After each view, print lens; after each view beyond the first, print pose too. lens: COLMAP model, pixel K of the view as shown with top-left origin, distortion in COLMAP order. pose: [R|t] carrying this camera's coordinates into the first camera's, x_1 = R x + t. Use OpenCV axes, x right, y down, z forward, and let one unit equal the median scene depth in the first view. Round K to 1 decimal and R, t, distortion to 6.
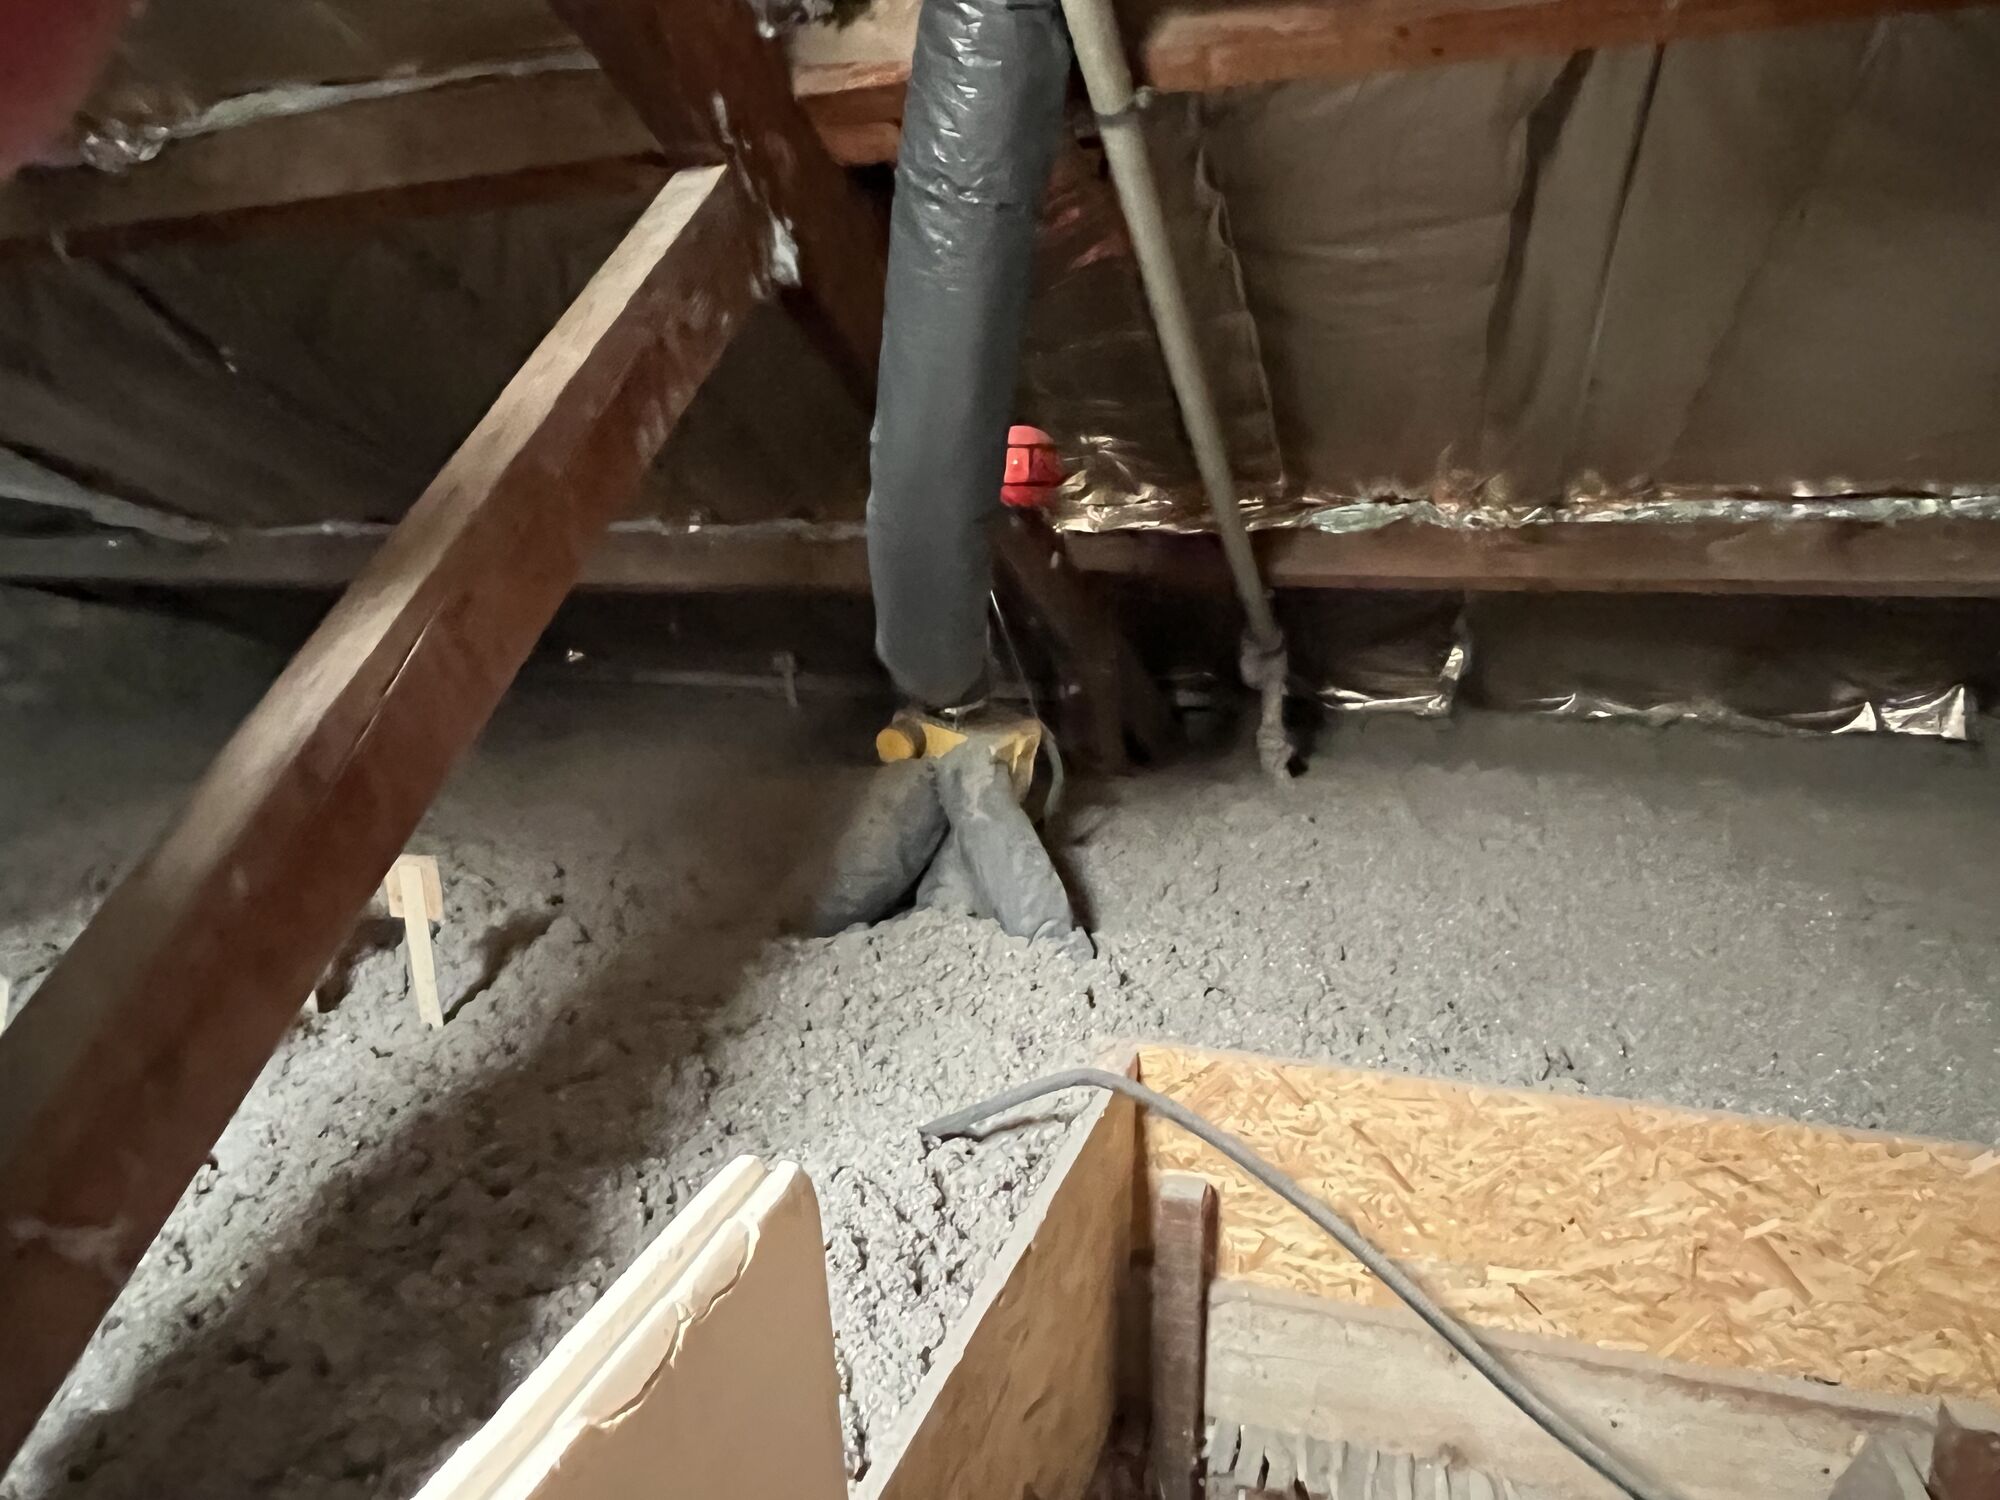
lens RADIAL K [[1272.4, 0, 991.5], [0, 1272.4, 748.1], [0, 0, 1]] dist [0.000504, -0.005307]
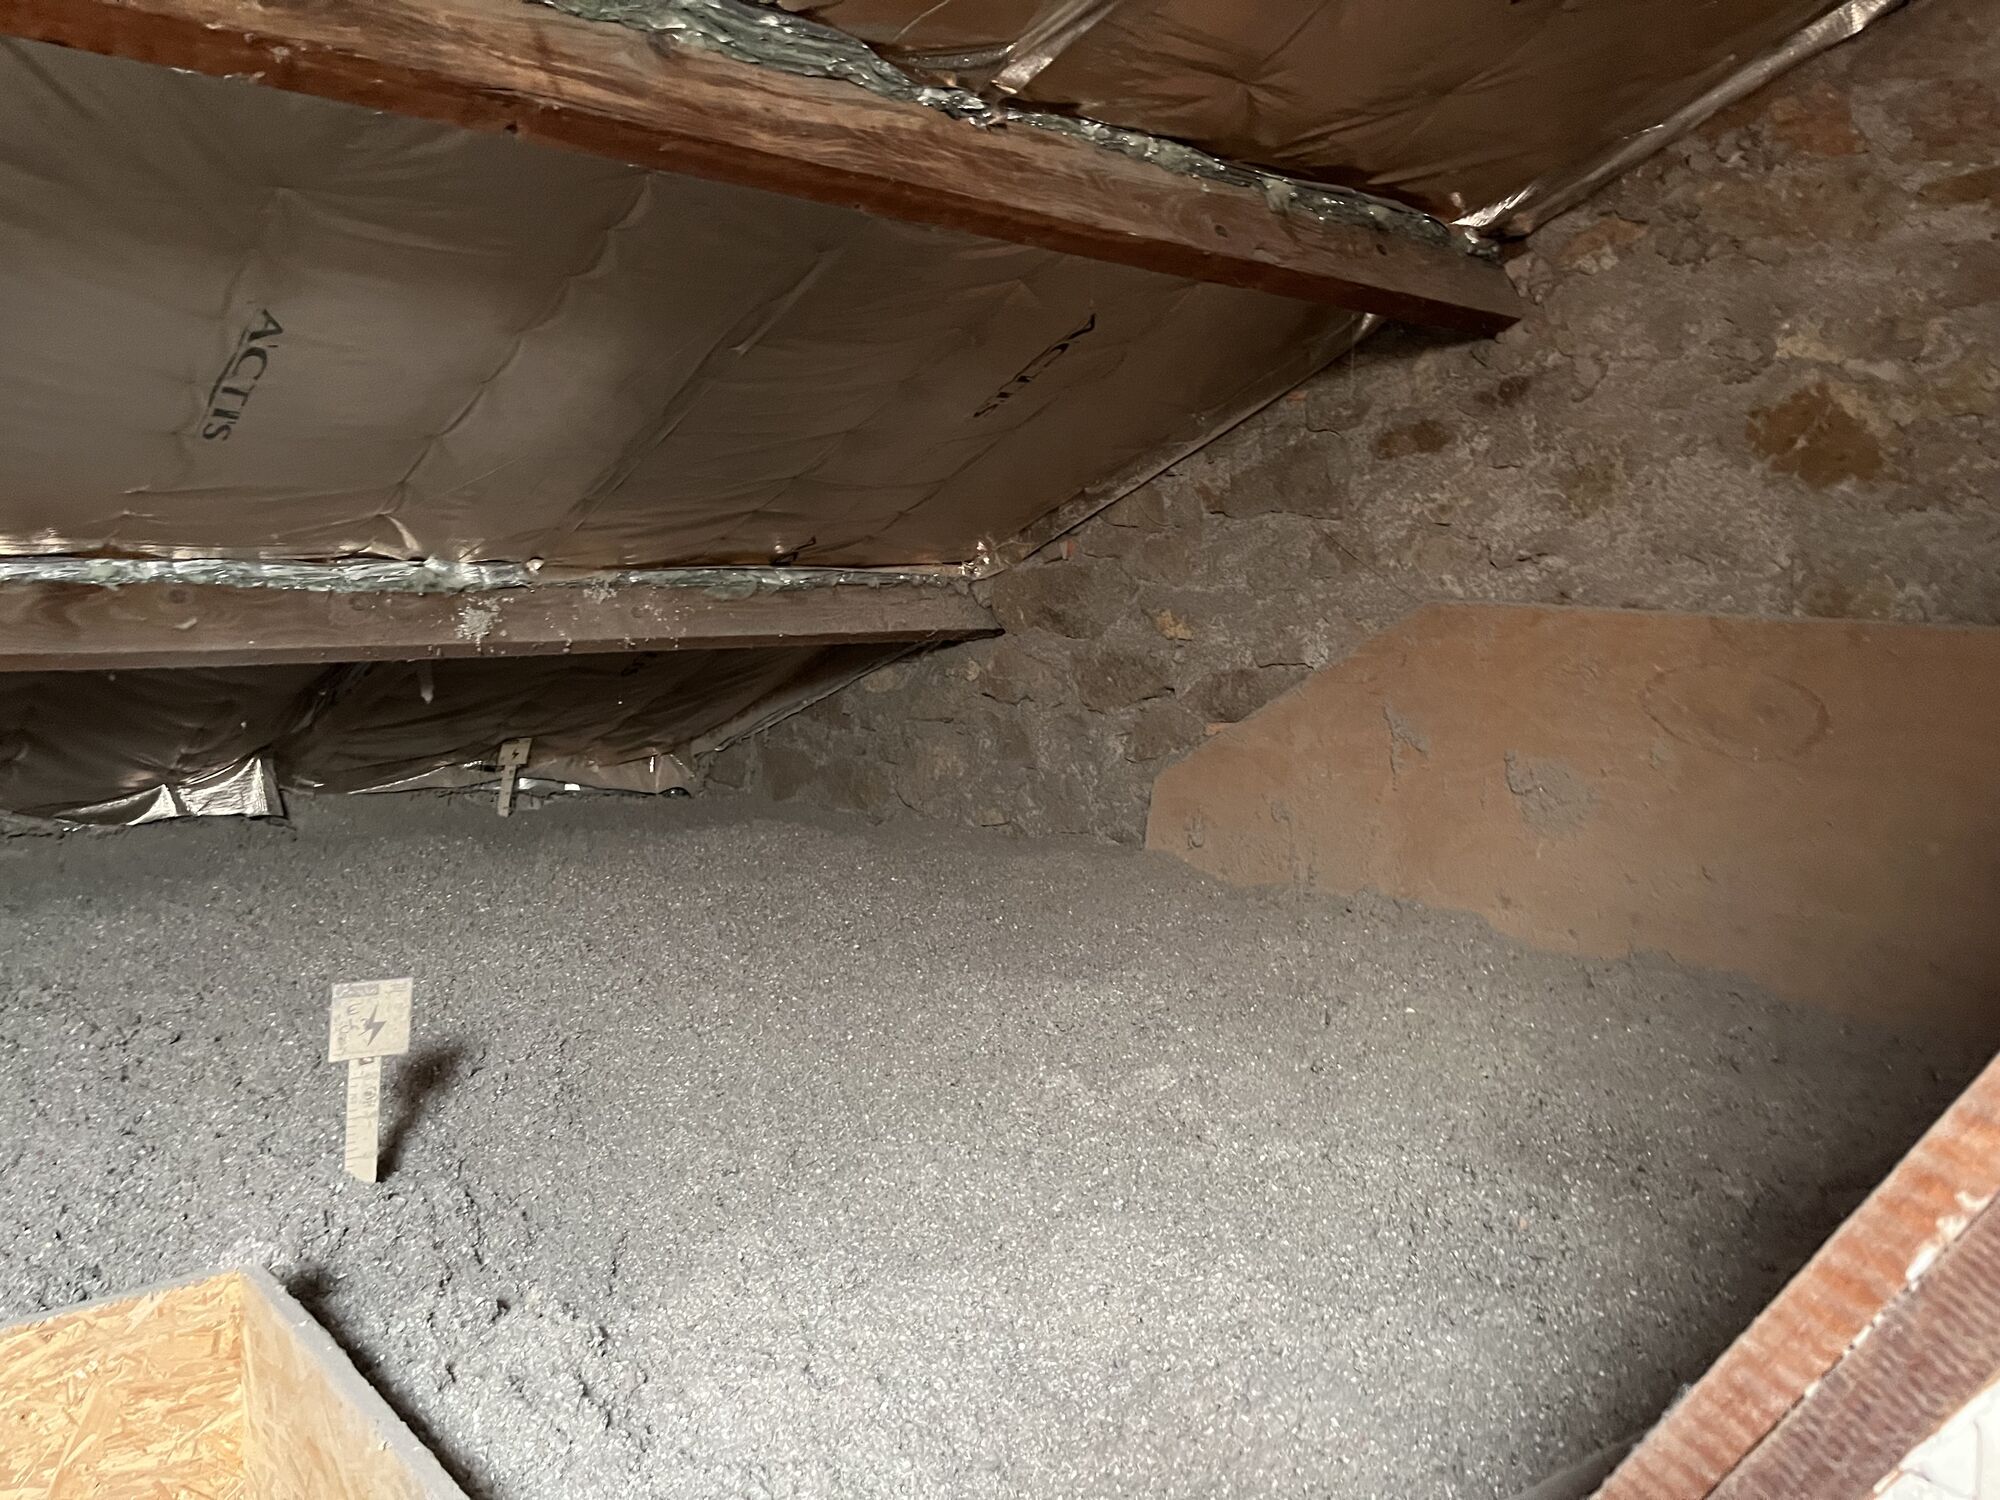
lens RADIAL K [[1525.4, 0, 995.0], [0, 1525.4, 734.3], [0, 0, 1]] dist [0.068237, -0.101574]
pose [[0.494583, -0.068349, 0.866439, 0.103089], [0.129443, 0.991577, 0.004331, -0.001497], [-0.859437, 0.110012, 0.499264, -0.065193]]
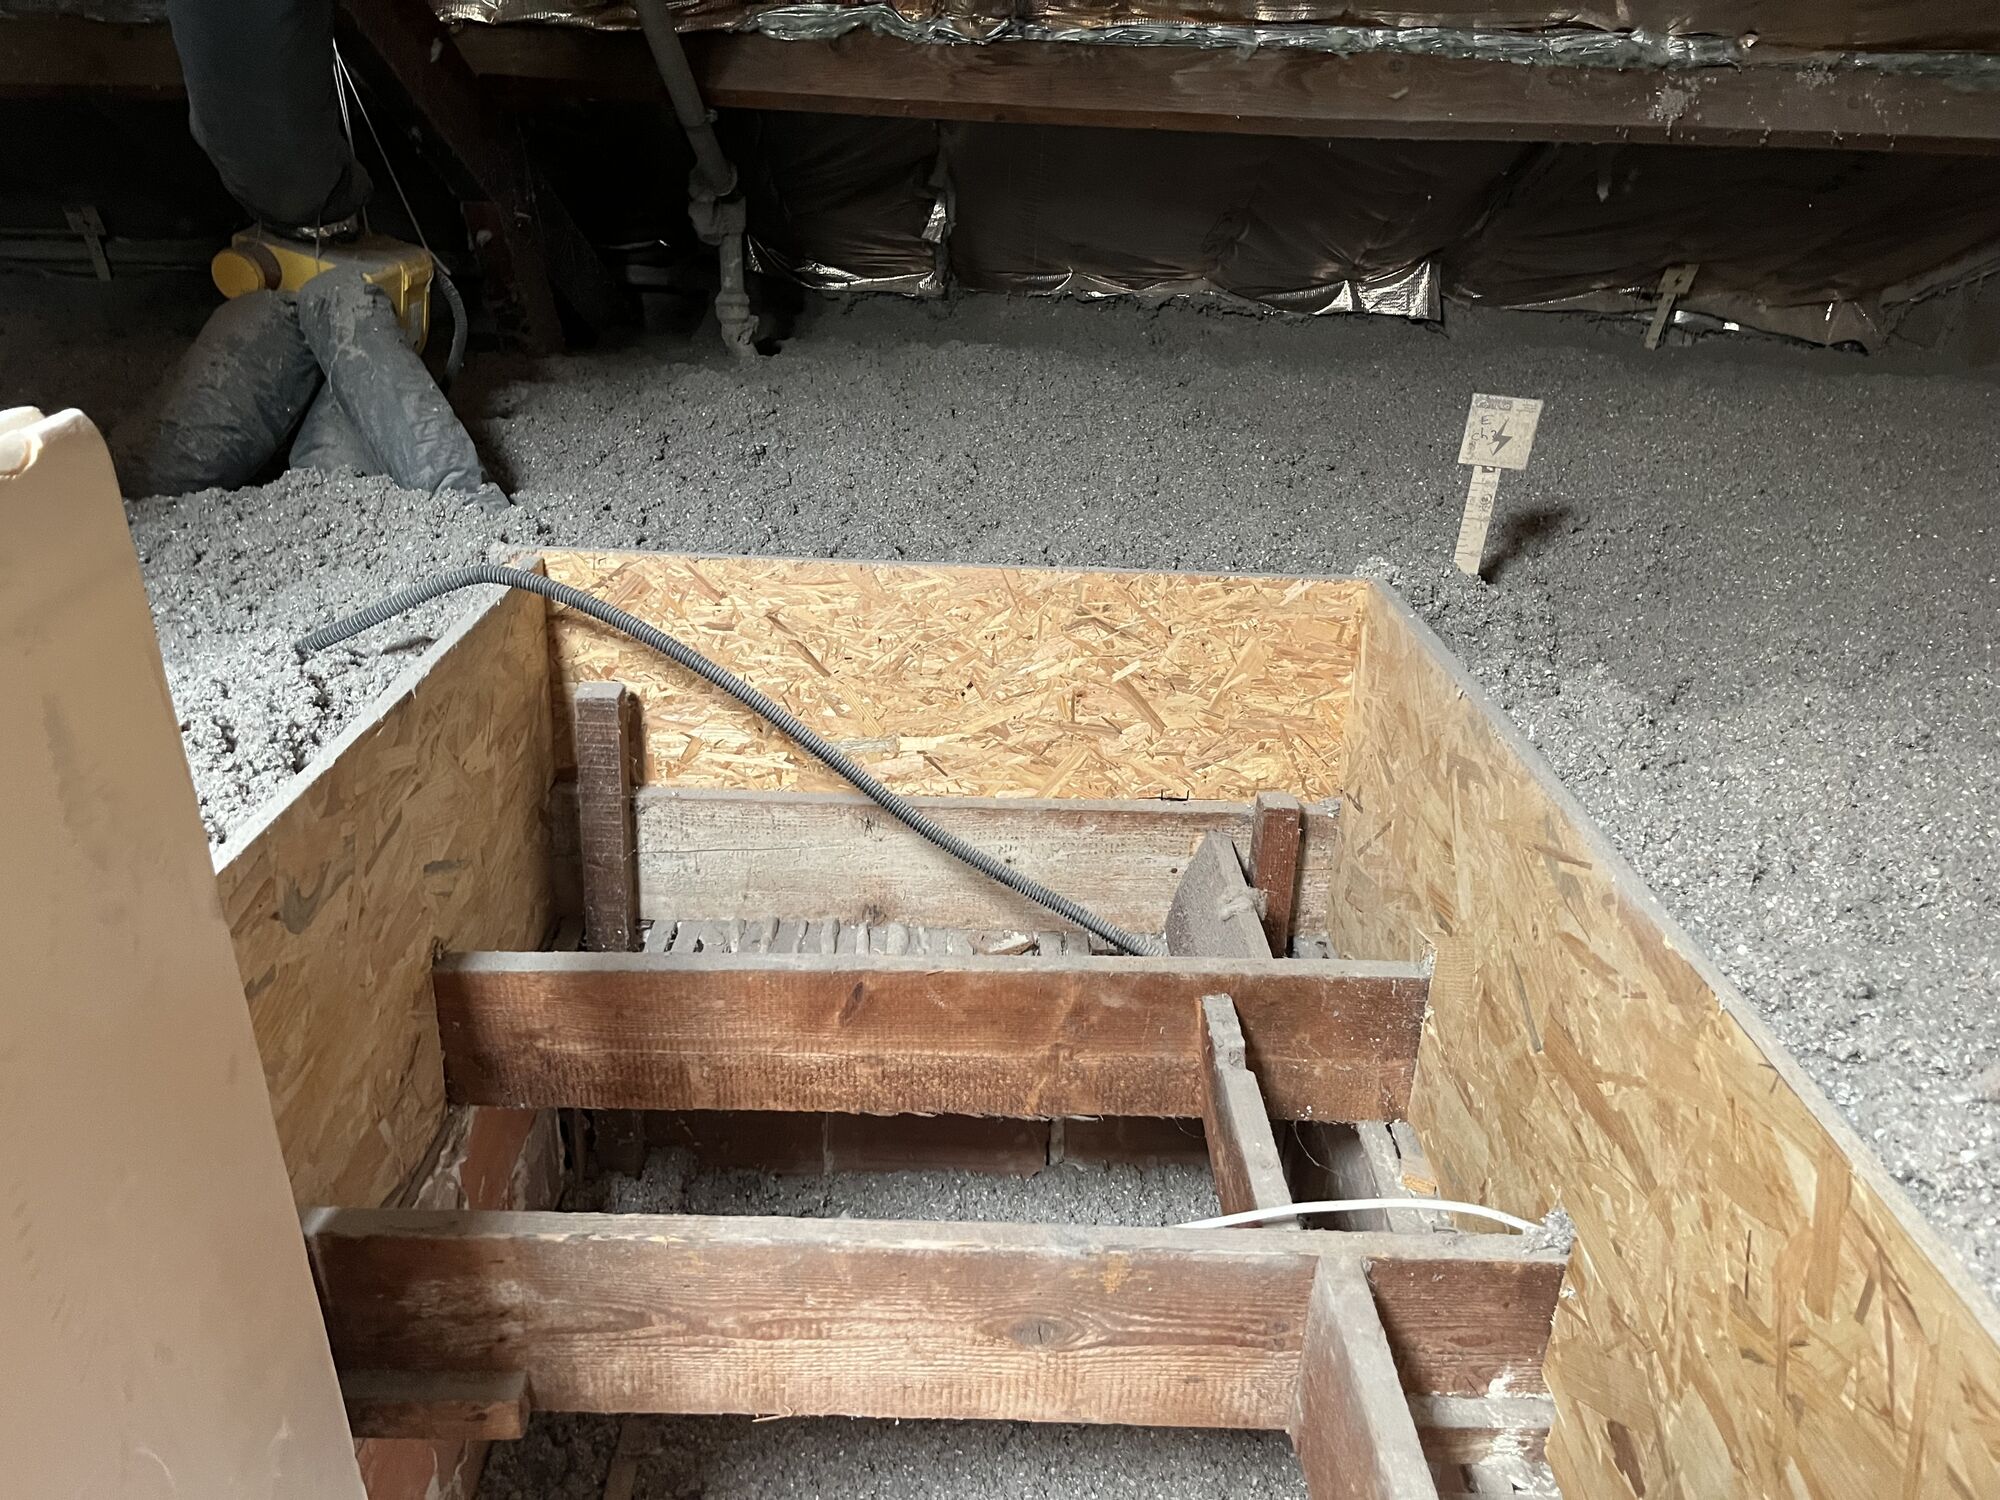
lens RADIAL K [[1525.4, 0, 984.6], [0, 1525.4, 759.7], [0, 0, 1]] dist [0.068237, -0.101574]
pose [[0.942657, -0.088361, 0.321853, 0.033695], [0.012732, 0.973137, 0.229873, 0.095610], [-0.333519, -0.212593, 0.918460, -0.136086]]
